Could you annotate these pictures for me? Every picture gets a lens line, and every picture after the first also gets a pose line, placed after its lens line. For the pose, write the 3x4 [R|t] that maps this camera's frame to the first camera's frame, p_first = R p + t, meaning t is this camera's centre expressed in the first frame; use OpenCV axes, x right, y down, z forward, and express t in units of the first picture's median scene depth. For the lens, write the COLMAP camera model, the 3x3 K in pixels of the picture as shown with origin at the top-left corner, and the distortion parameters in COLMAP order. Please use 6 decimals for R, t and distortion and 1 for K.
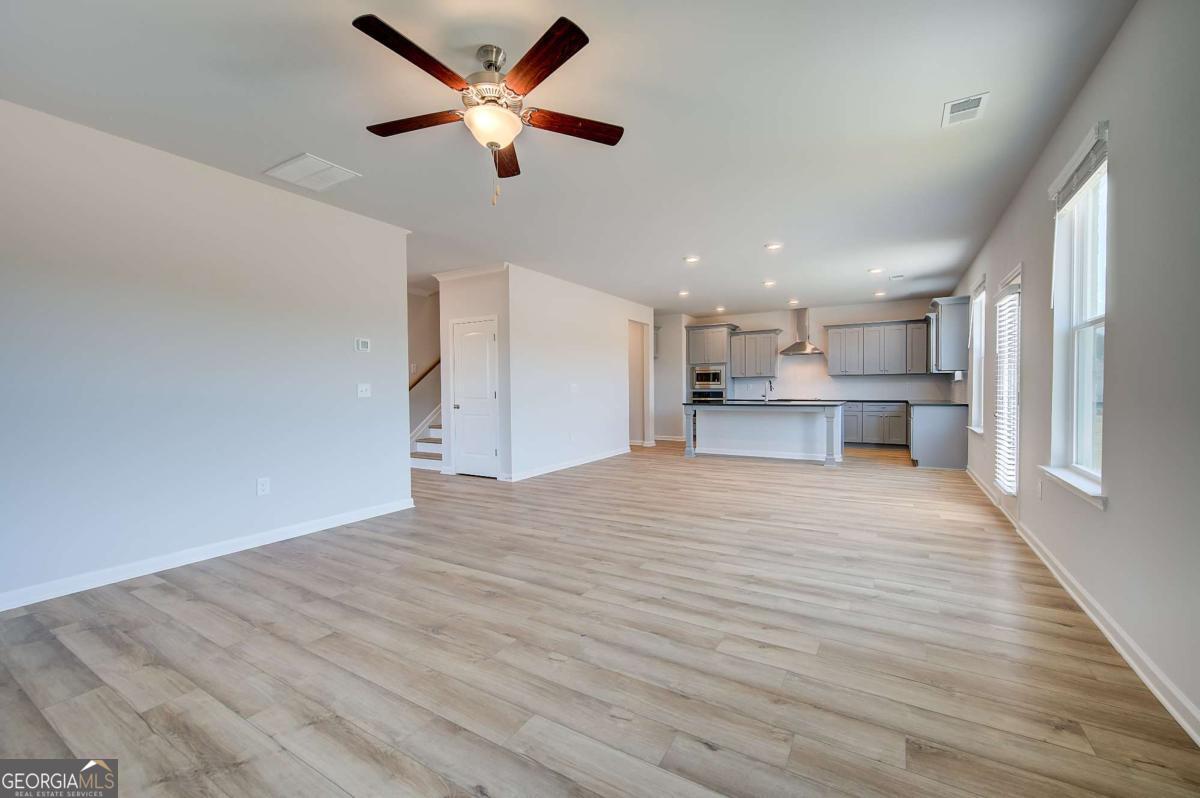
lens RADIAL K [[482.3, 0, 604.6], [0, 482.3, 397.9], [0, 0, 1]] dist [0.003315, -0.000336]
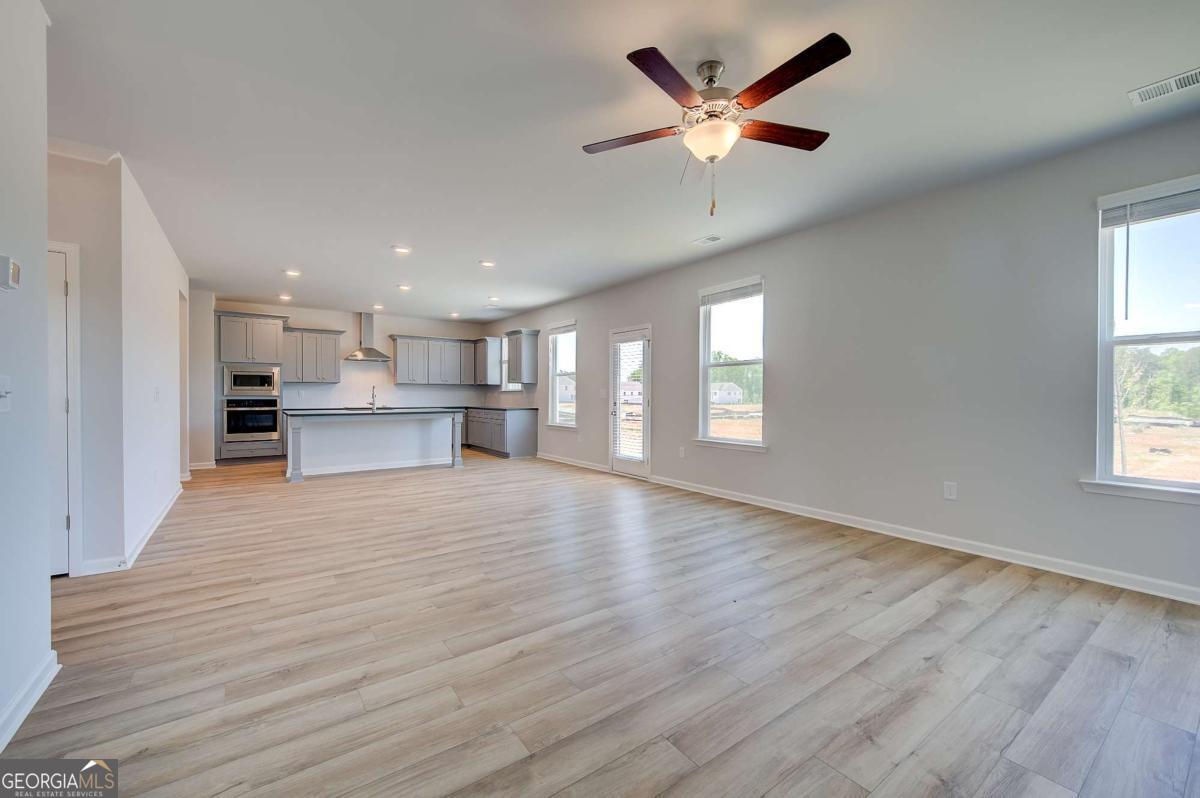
lens RADIAL K [[482.3, 0, 604.6], [0, 482.3, 397.9], [0, 0, 1]] dist [0.003315, -0.000336]
pose [[0.392122, 0.003221, 0.919908, -0.874864], [0.012751, 0.999879, -0.008937, -0.003880], [-0.919825, 0.015234, 0.392033, 0.563407]]
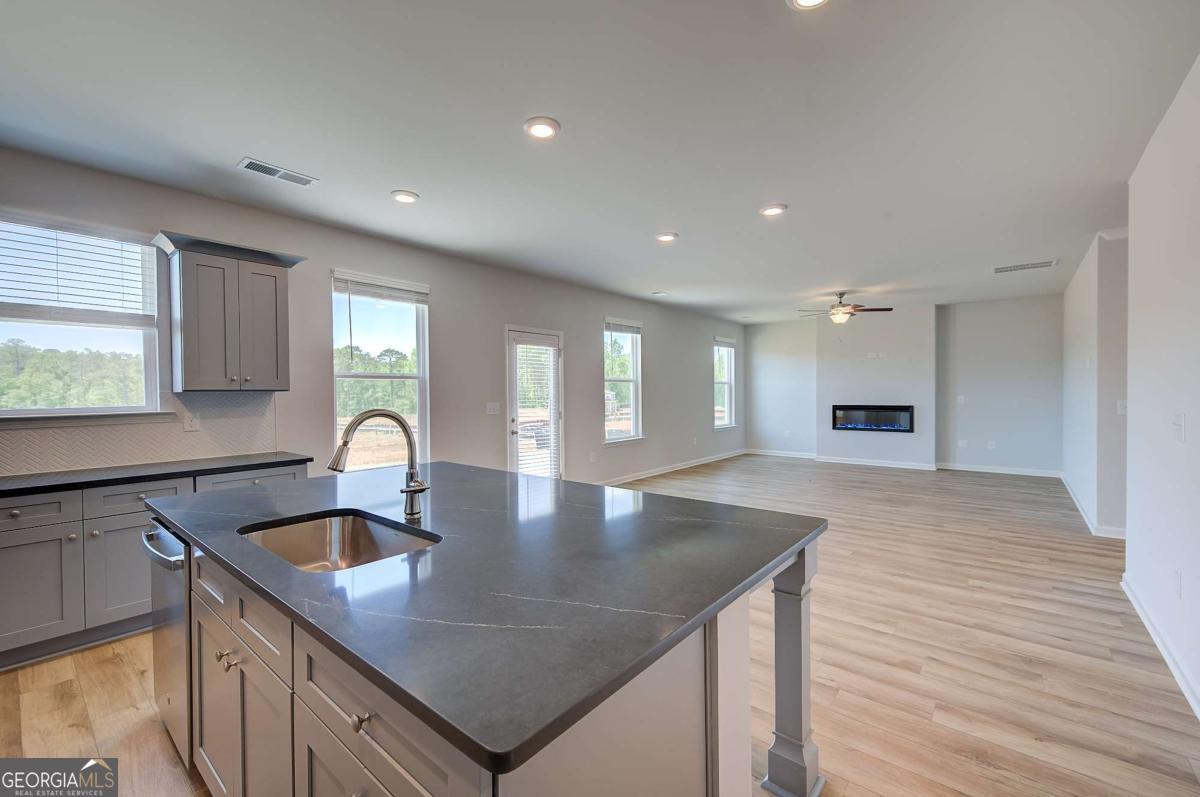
lens RADIAL K [[490.5, 0, 601.7], [0, 490.5, 398.3], [0, 0, 1]] dist [0.013892, -0.000246]
pose [[-0.987908, 0.015329, 0.154281, 0.549702], [0.020524, 0.999273, 0.032136, -0.122115], [-0.153676, 0.034914, -0.987504, 3.010879]]
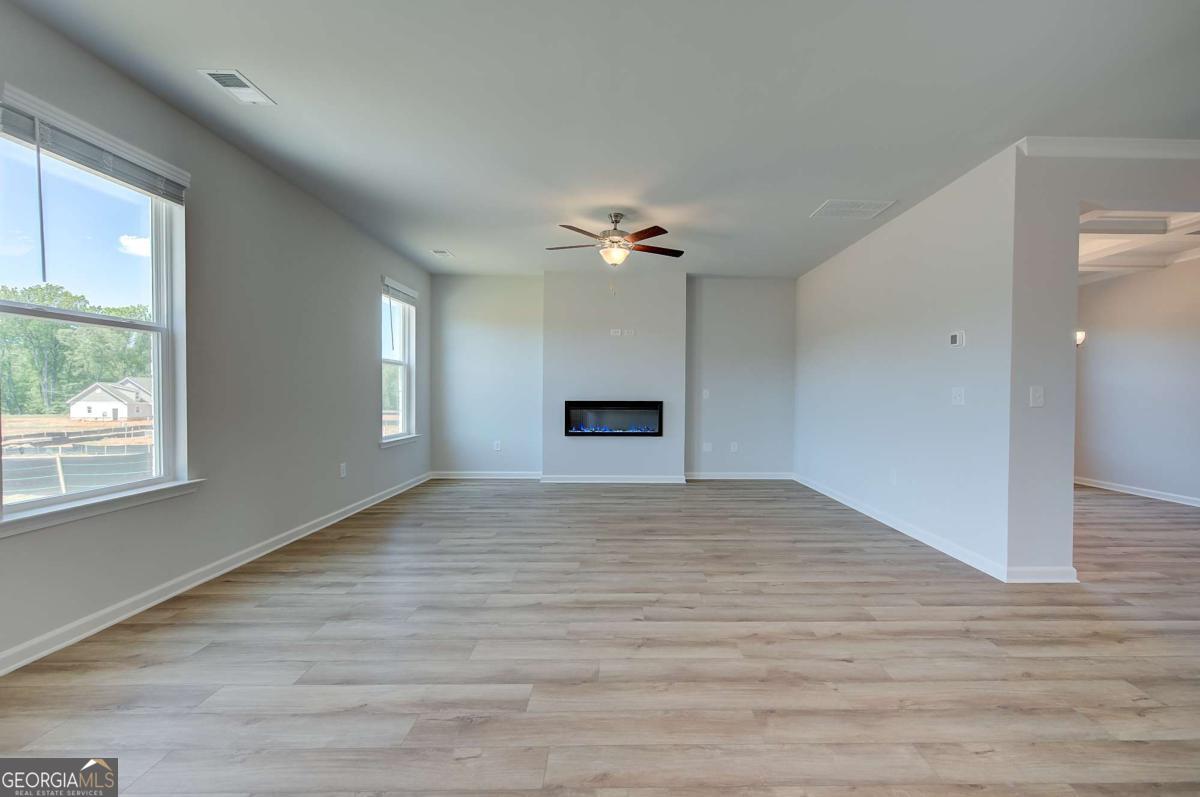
lens RADIAL K [[501.6, 0, 628.8], [0, 501.6, 404.3], [0, 0, 1]] dist [0.001611, -0.000025]
pose [[-0.845220, 0.014567, -0.534219, 0.535505], [-0.010429, 0.998988, 0.043741, -0.043522], [0.534316, 0.042542, -0.844214, 1.869531]]
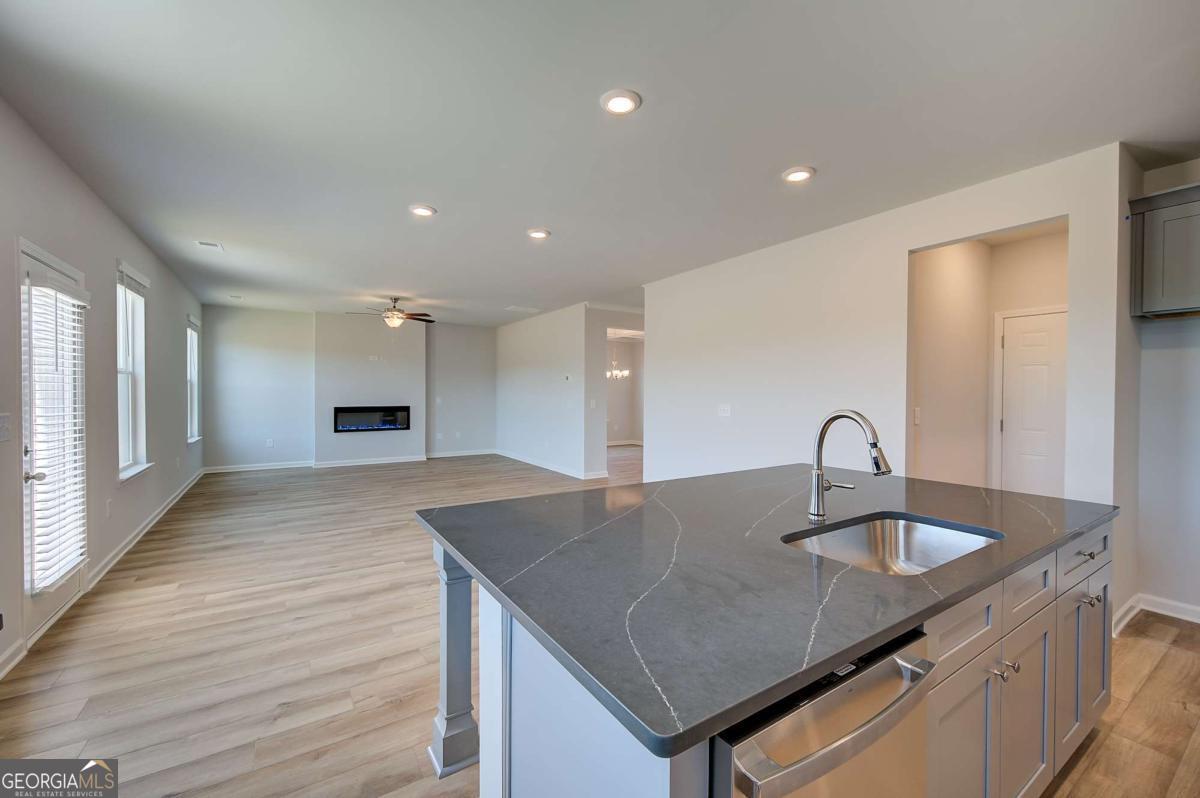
lens RADIAL K [[490.5, 0, 601.7], [0, 490.5, 398.8], [0, 0, 1]] dist [0.013892, -0.000246]
pose [[-0.445583, 0.018791, -0.895043, 1.428379], [-0.018770, 0.999364, 0.030326, -0.120671], [0.895044, 0.030313, -0.444947, 2.543318]]
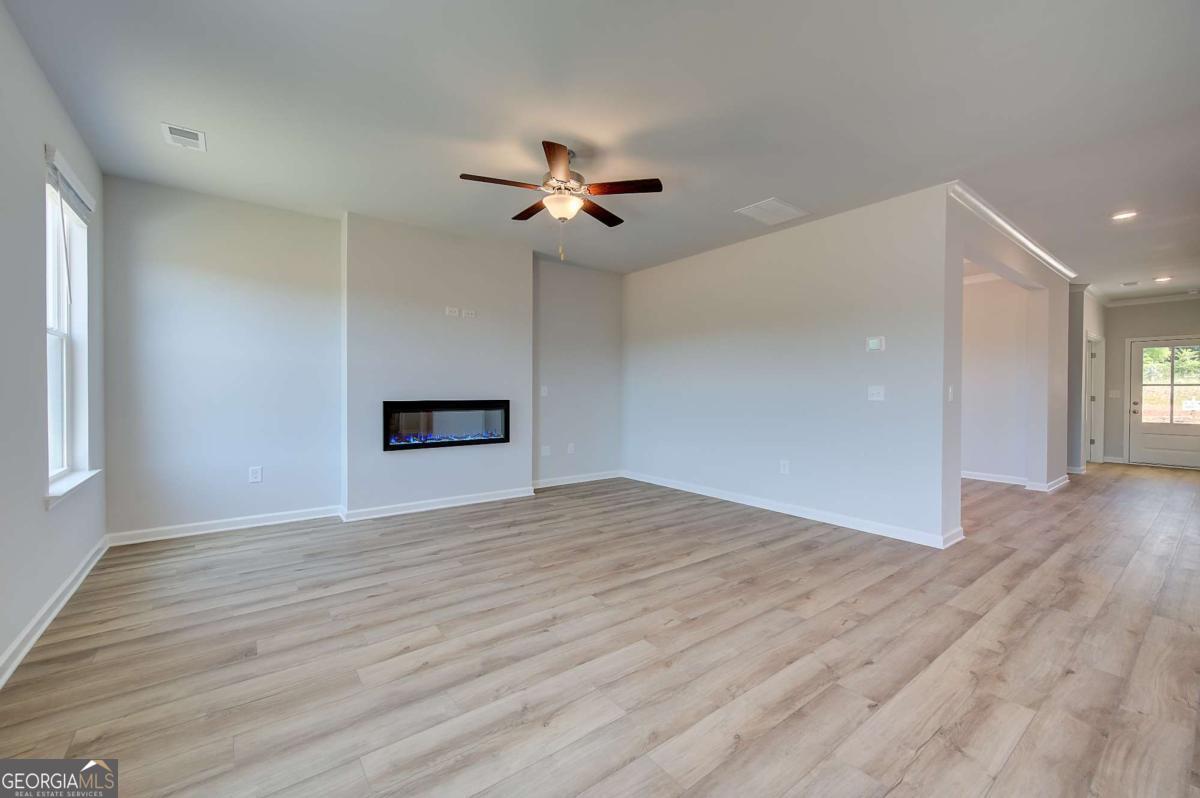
lens RADIAL K [[482.3, 0, 604.6], [0, 482.3, 397.9], [0, 0, 1]] dist [0.003315, -0.000336]
pose [[-0.365766, 0.020430, -0.930483, 0.721538], [-0.020933, 0.999326, 0.030171, -0.031314], [0.930471, 0.030514, -0.365091, 1.134933]]
